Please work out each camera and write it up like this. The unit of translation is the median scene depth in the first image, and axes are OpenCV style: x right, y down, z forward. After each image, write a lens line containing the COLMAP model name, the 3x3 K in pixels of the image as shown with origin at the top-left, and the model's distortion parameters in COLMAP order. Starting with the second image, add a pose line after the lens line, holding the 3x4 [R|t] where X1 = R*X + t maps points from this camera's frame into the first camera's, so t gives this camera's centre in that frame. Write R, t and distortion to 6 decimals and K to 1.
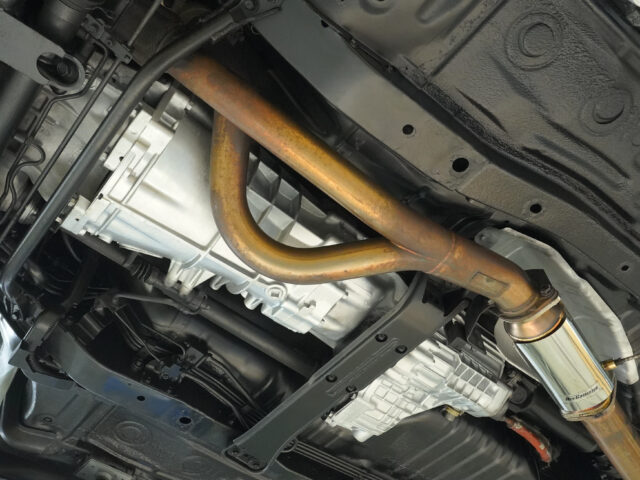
lens RADIAL K [[669.7, 0, 320.0], [0, 669.7, 240.0], [0, 0, 1]] dist [0.021894, 0.004741]
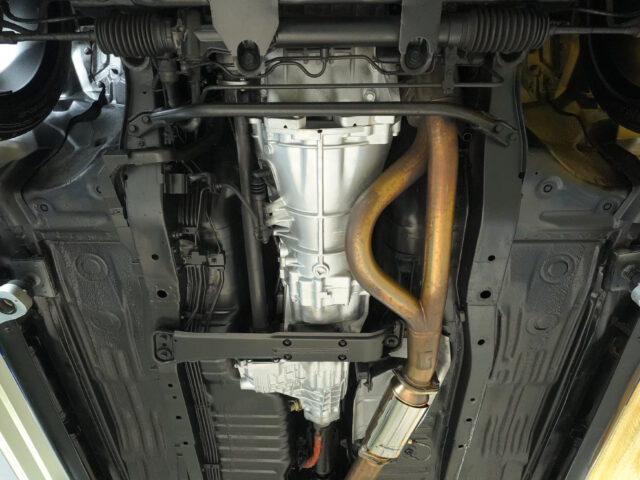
lens RADIAL K [[448.8, 0, 320.0], [0, 448.8, 240.0], [0, 0, 1]] dist [0.002211, 0.000599]
pose [[0.639692, 0.676321, 0.365217, -0.413429], [-0.627892, 0.733865, -0.259217, 0.252394], [-0.443334, -0.063498, 0.894104, 0.193331]]
